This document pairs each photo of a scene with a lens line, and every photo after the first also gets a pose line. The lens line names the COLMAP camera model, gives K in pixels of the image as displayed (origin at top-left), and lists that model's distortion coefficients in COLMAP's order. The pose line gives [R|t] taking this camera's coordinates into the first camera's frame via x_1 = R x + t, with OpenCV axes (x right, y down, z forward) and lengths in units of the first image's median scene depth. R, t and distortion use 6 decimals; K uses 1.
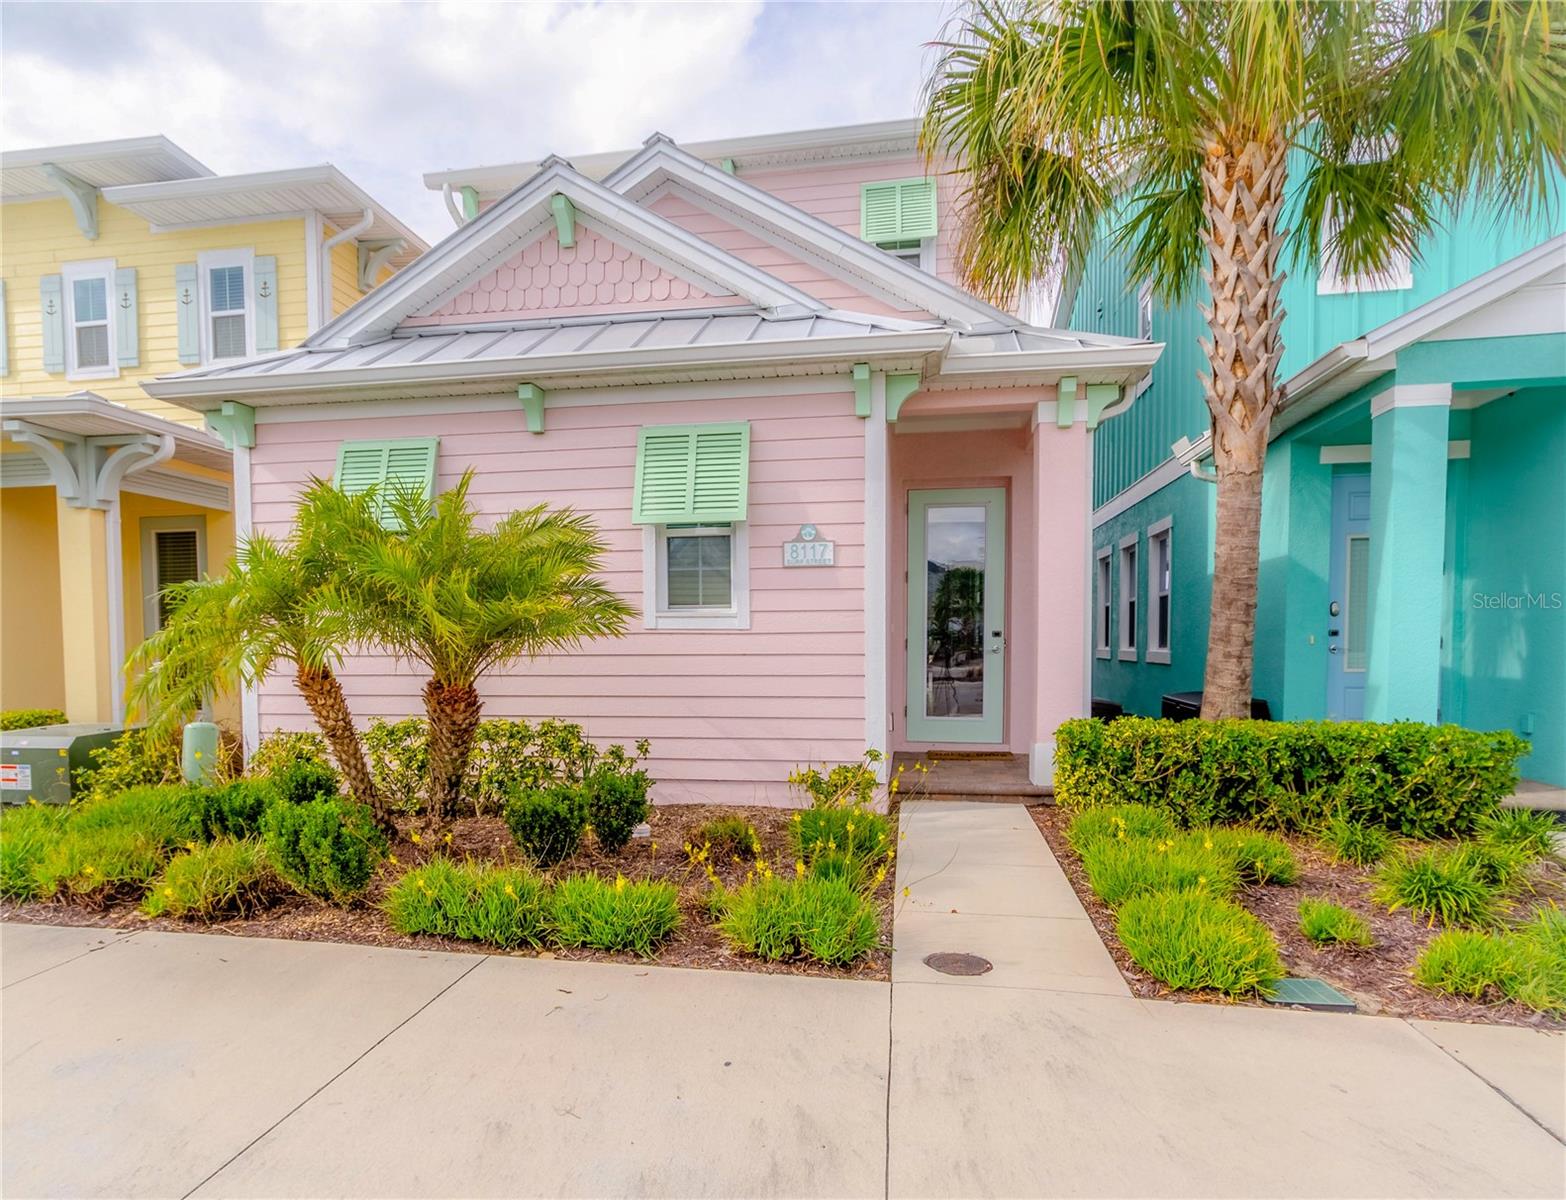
lens RADIAL K [[890.9, 0, 778.2], [0, 890.9, 681.5], [0, 0, 1]] dist [-0.005508, 0.000084]
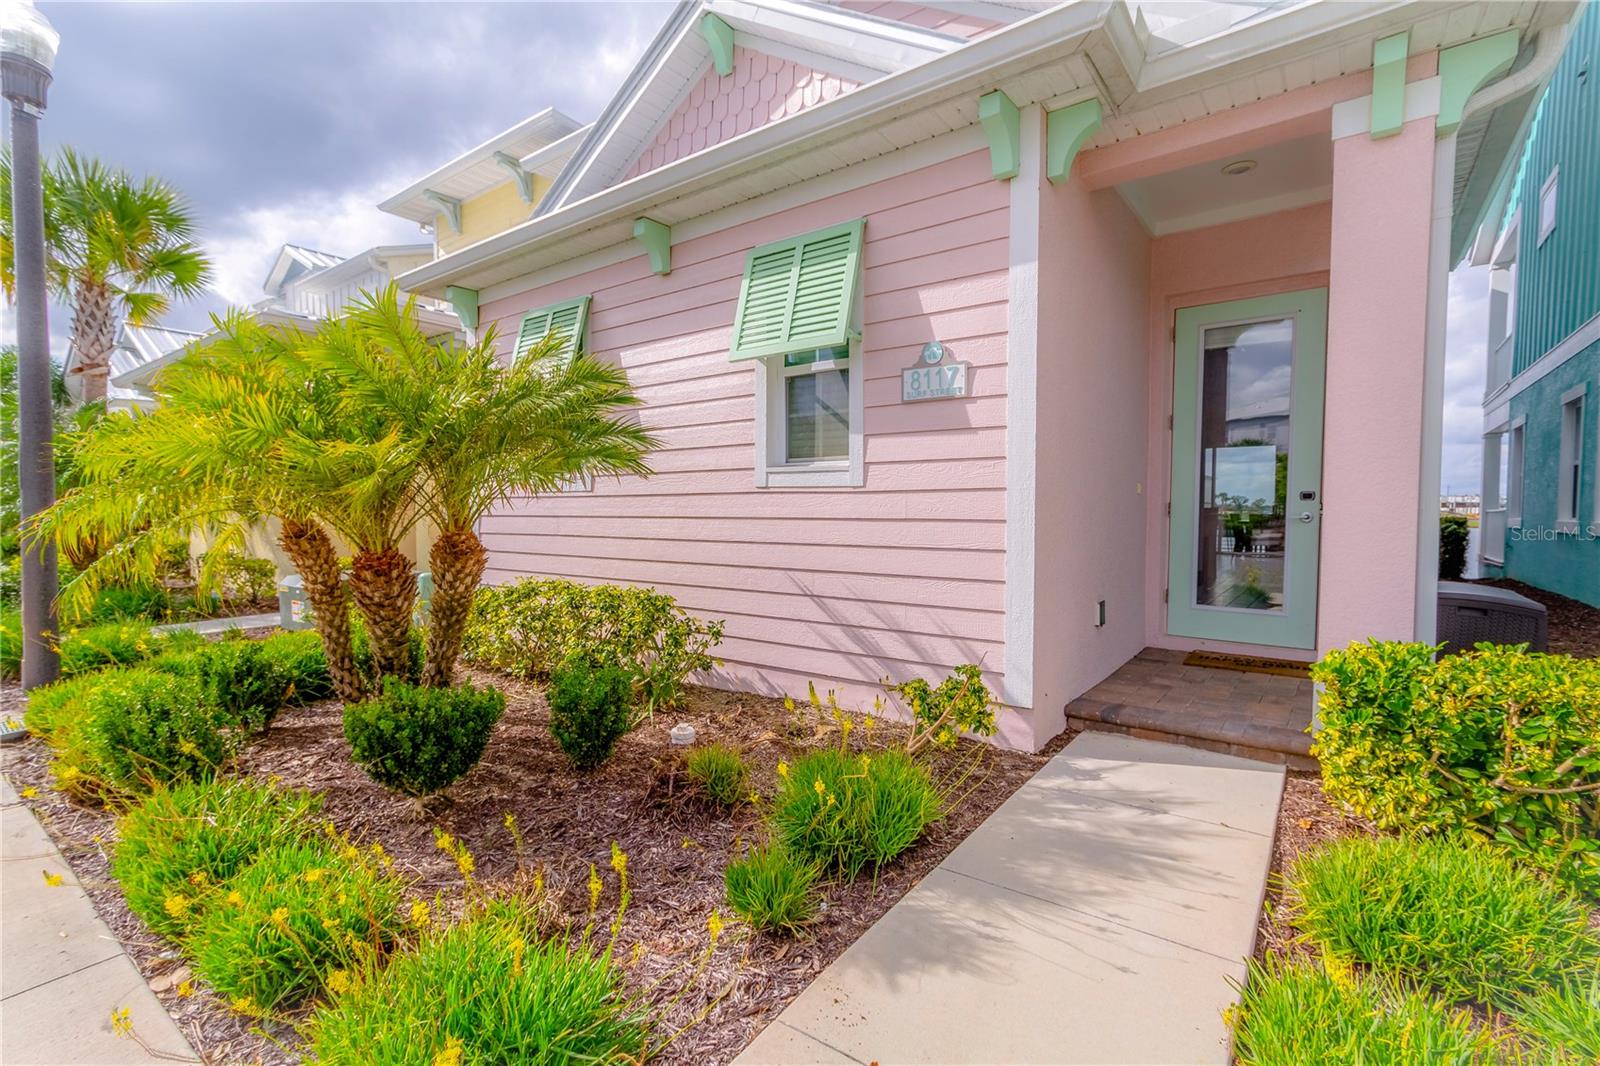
lens RADIAL K [[738.2, 0, 788.2], [0, 738.2, 540.0], [0, 0, 1]] dist [-0.012920, 0.016029]
pose [[0.887318, 0.024916, -0.460484, 0.210186], [-0.026873, 0.999636, 0.002308, -0.011569], [0.460374, 0.010327, 0.887665, 0.405349]]
